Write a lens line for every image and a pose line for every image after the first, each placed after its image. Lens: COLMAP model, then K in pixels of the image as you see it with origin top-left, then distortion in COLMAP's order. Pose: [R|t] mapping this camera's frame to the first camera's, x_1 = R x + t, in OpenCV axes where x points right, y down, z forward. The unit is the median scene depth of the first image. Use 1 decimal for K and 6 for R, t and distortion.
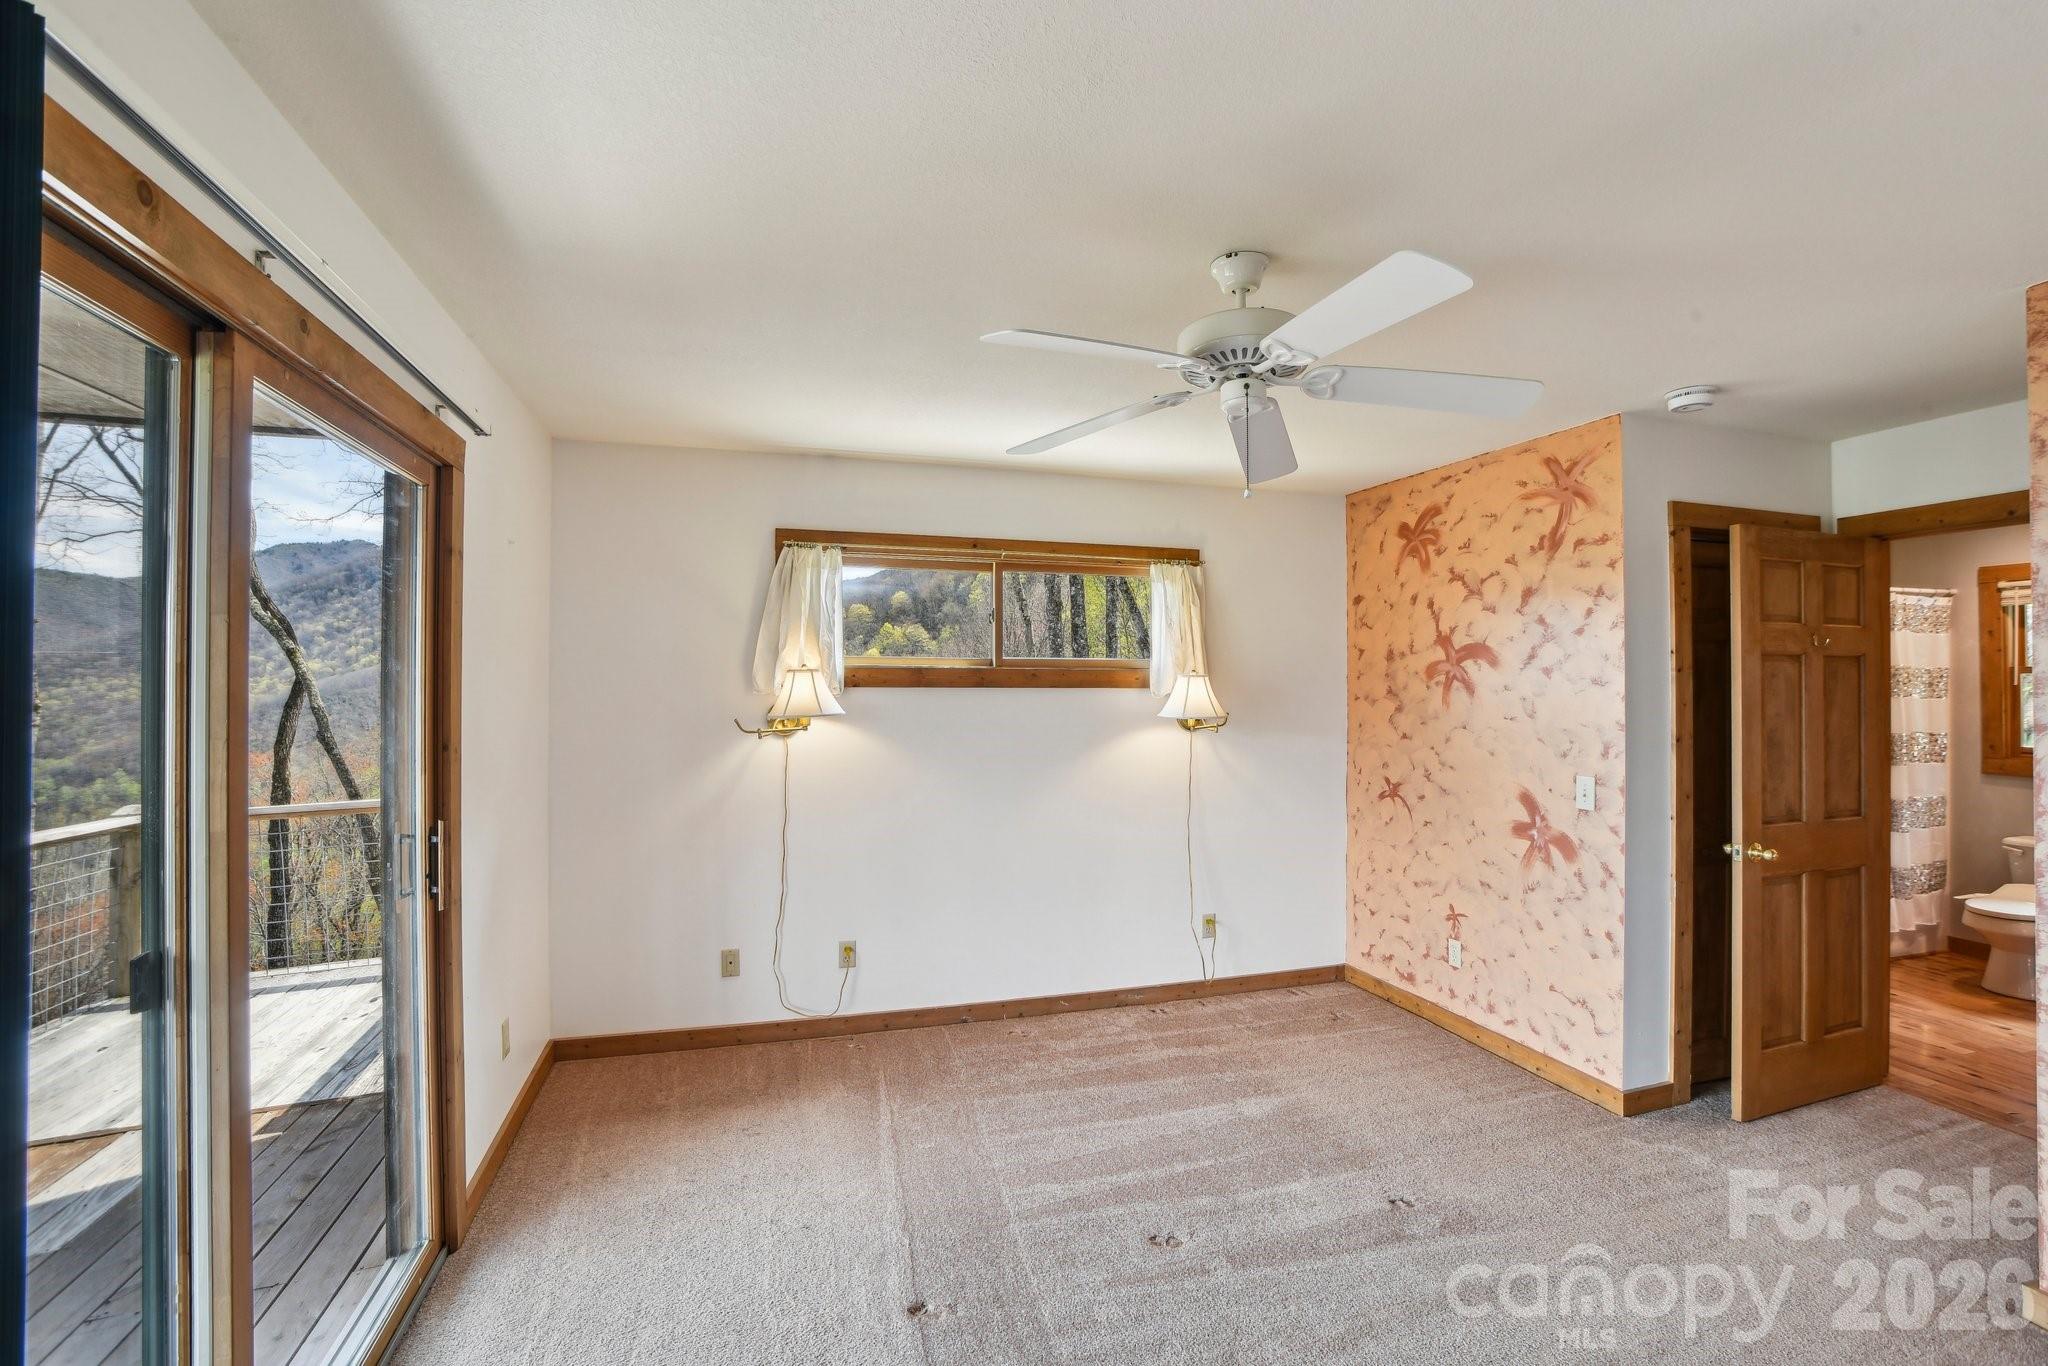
lens RADIAL K [[897.0, 0, 1025.9], [0, 897.0, 676.3], [0, 0, 1]] dist [-0.039635, 0.005406]
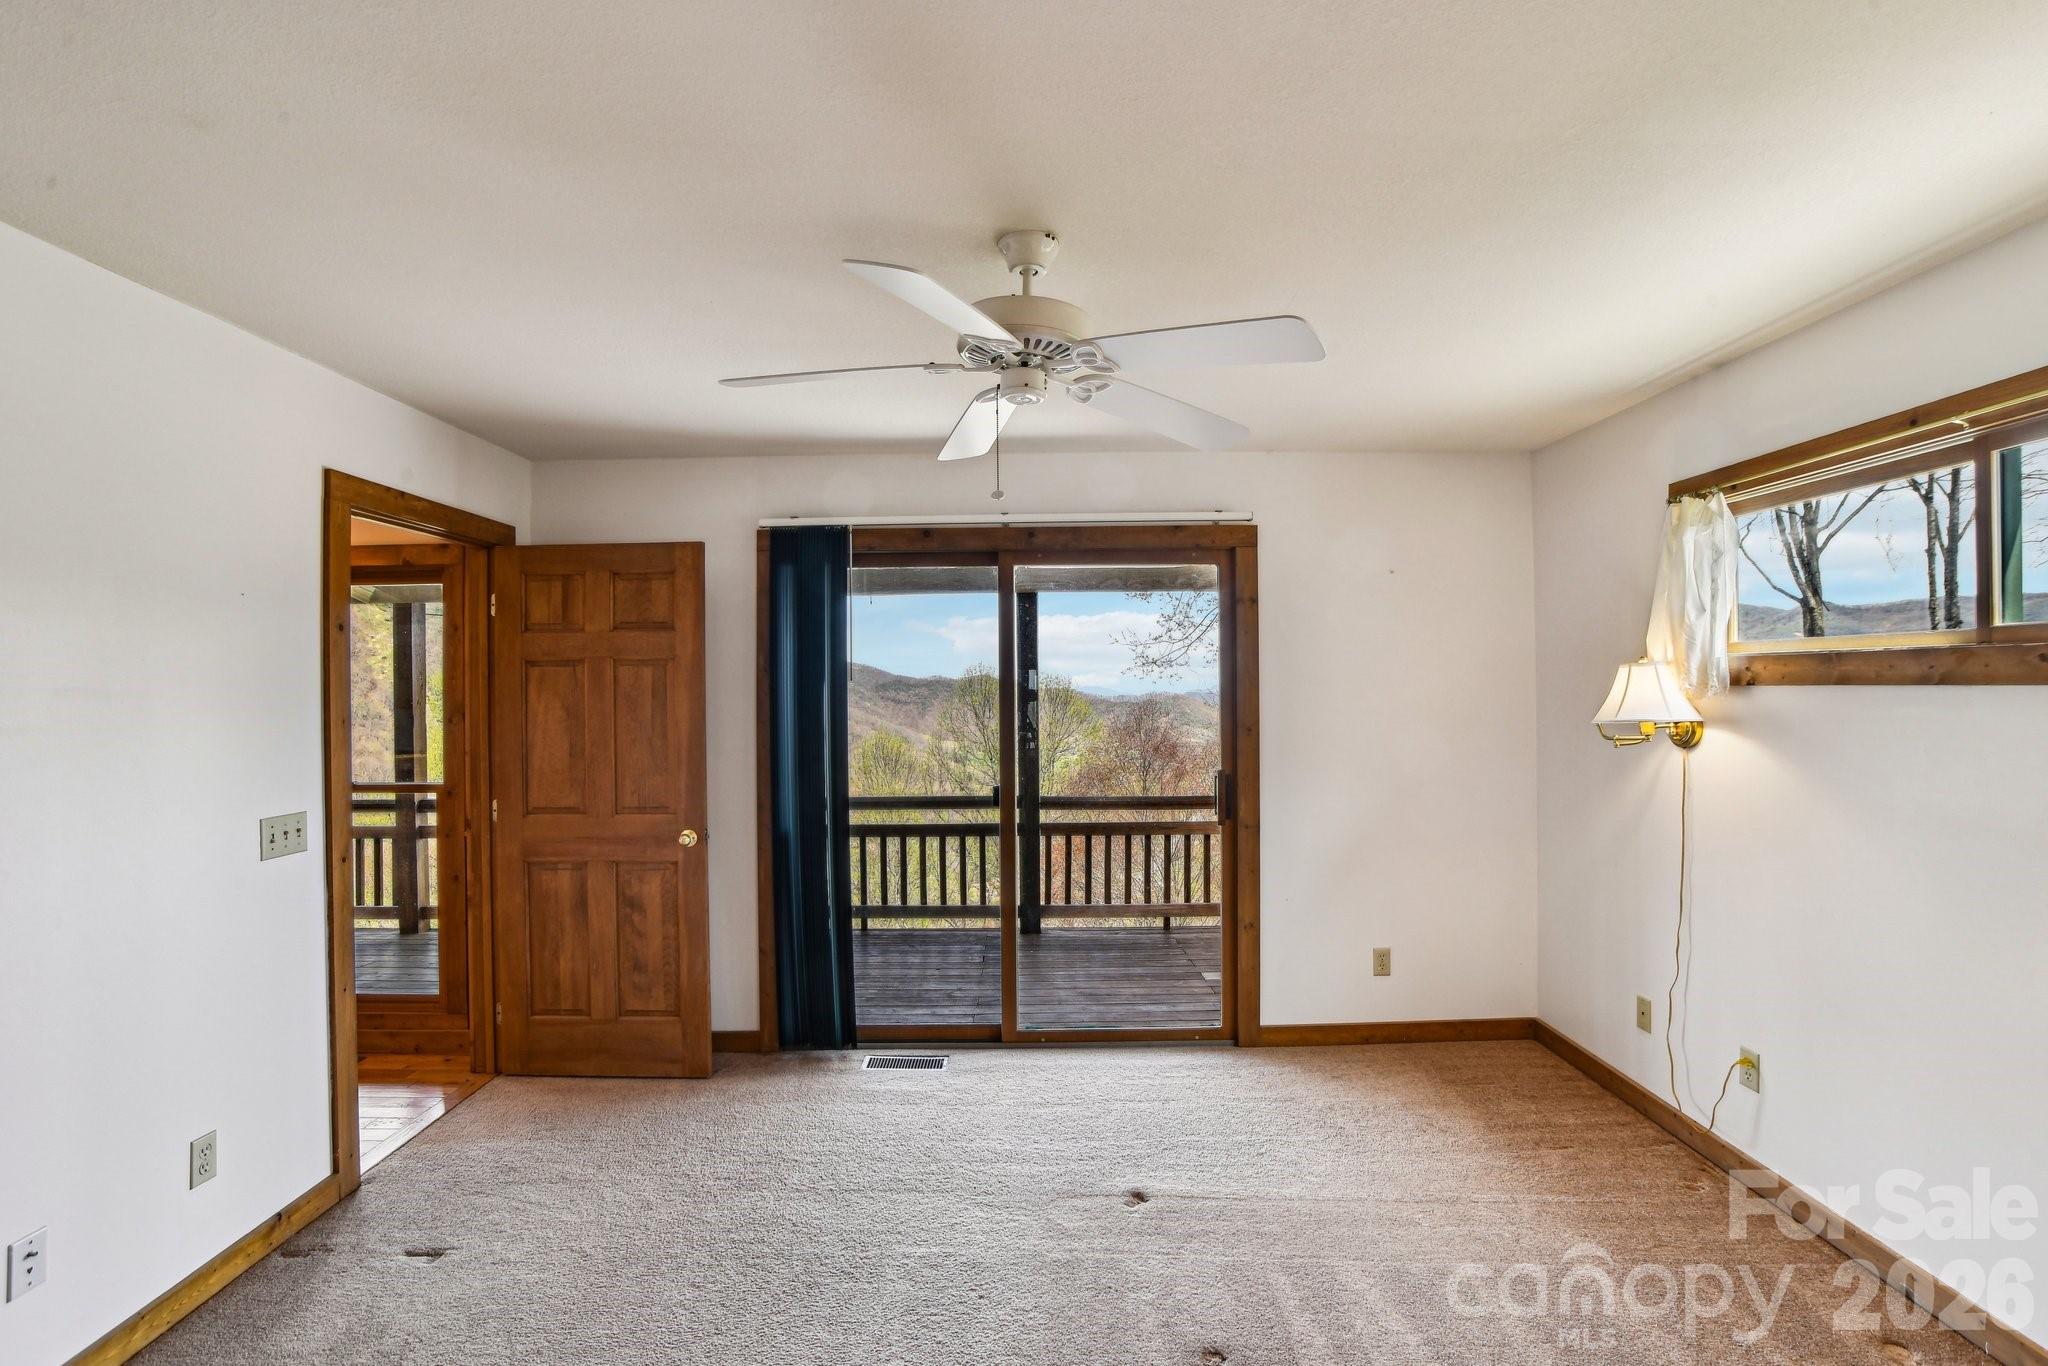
lens RADIAL K [[897.0, 0, 1028.8], [0, 897.0, 685.3], [0, 0, 1]] dist [-0.039635, 0.005406]
pose [[-0.277052, -0.001162, -0.960854, 0.620780], [0.037850, 0.999210, -0.012122, -0.002228], [0.960109, -0.039727, -0.276790, 0.669133]]
